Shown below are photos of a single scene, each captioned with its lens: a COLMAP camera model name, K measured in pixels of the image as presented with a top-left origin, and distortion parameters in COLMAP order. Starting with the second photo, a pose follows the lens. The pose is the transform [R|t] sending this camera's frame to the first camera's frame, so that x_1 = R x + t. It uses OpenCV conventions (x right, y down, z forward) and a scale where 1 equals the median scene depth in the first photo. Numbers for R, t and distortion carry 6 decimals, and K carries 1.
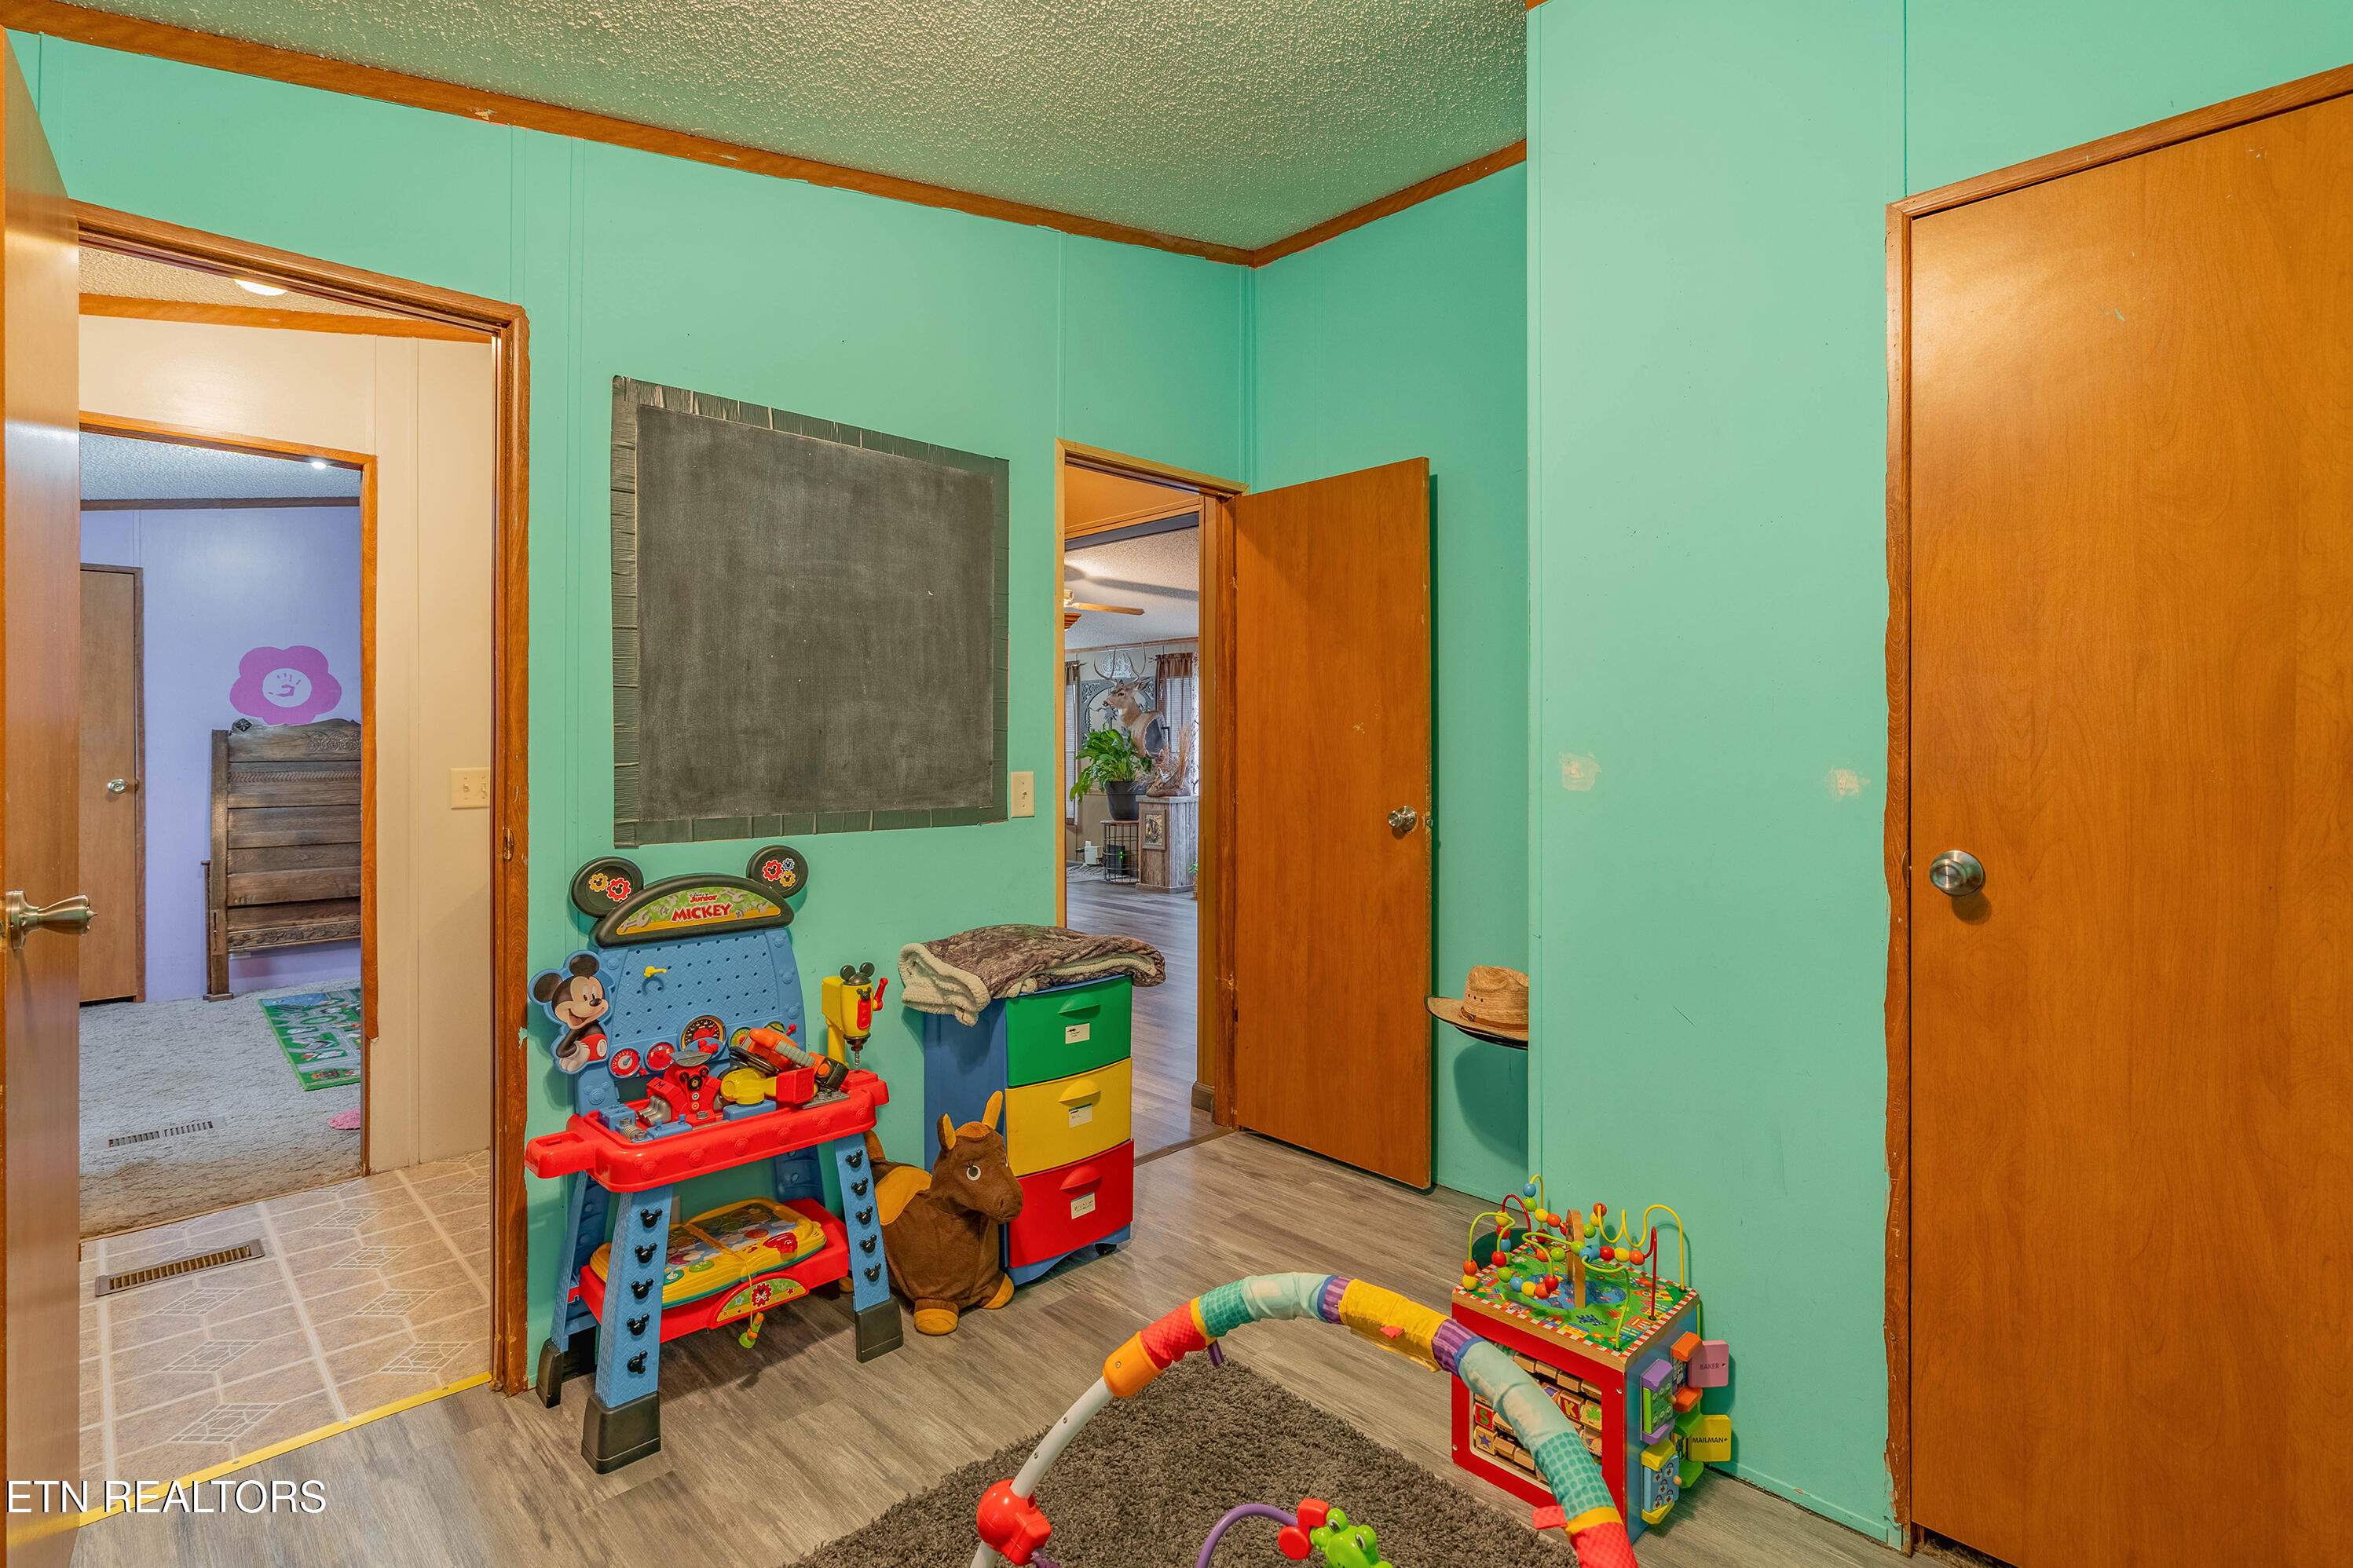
lens RADIAL K [[1104.6, 0, 1182.0], [0, 1104.6, 748.4], [0, 0, 1]] dist [-0.003805, -0.000446]
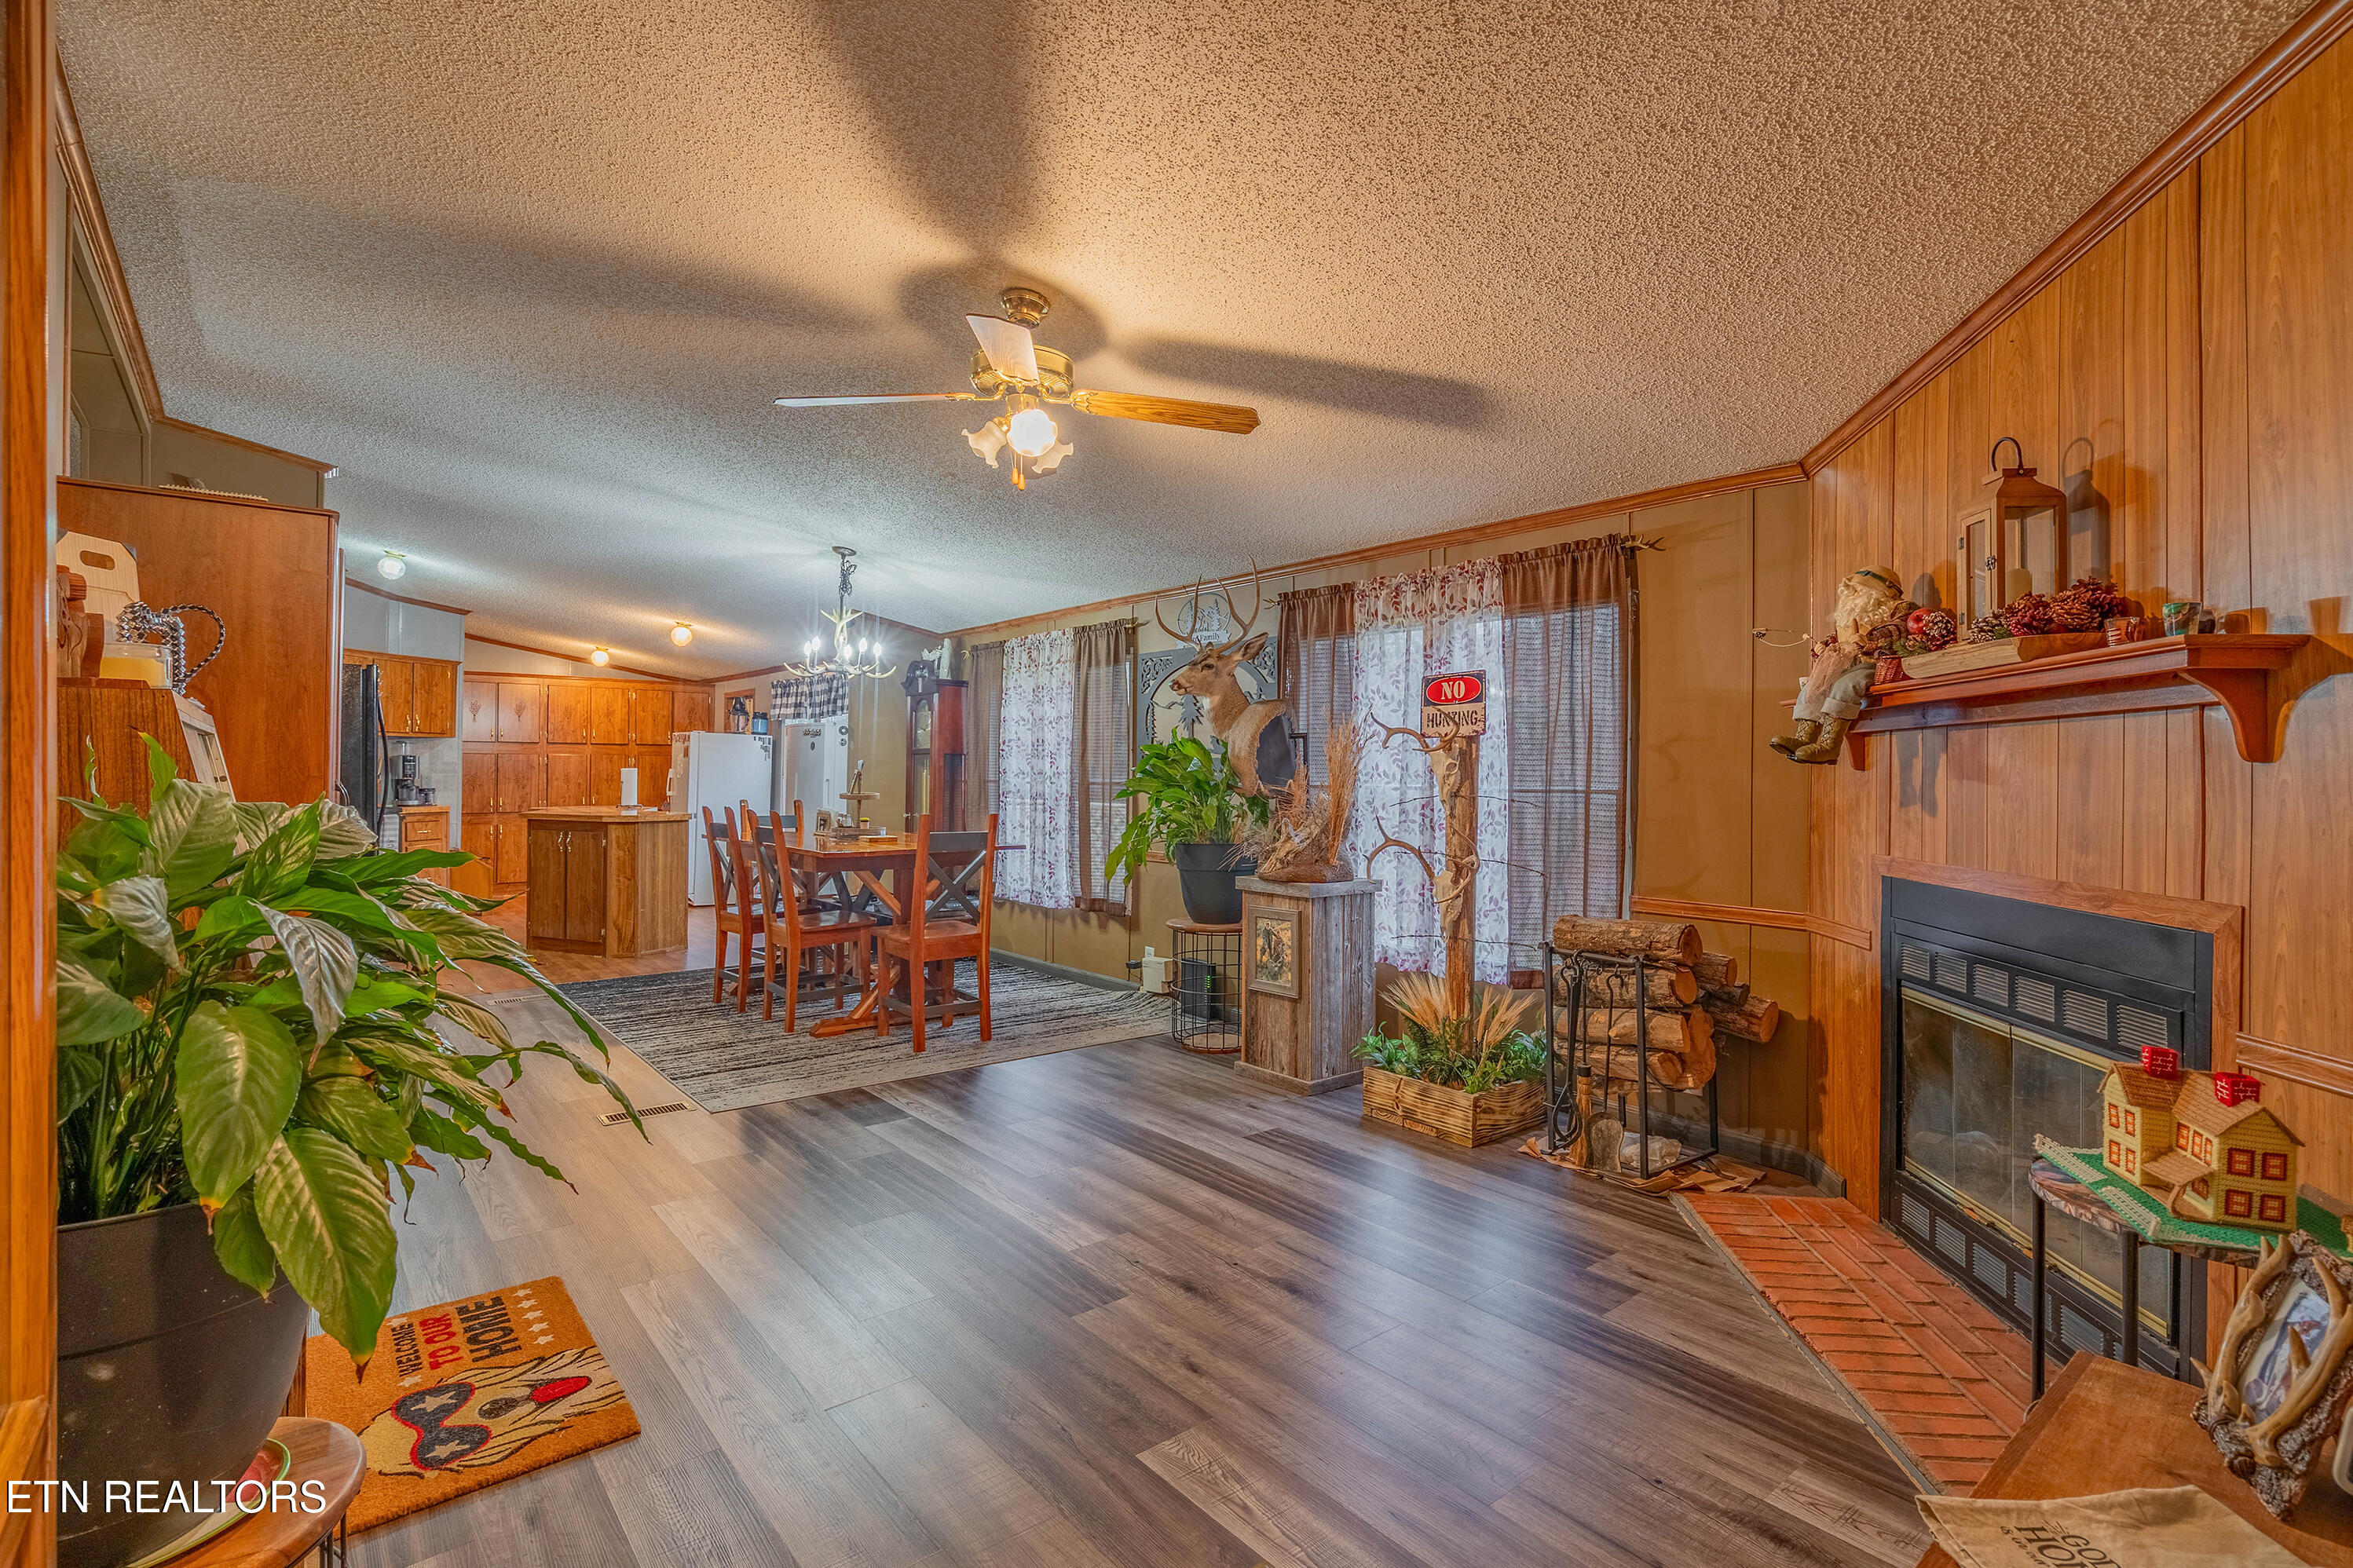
lens RADIAL K [[1104.6, 0, 1176.1], [0, 1104.6, 779.5], [0, 0, 1]] dist [-0.003805, -0.000446]
pose [[0.995048, 0.009565, -0.098932, -0.020077], [-0.009363, 0.999953, 0.002509, -0.000249], [0.098952, -0.001570, 0.995091, 0.498760]]
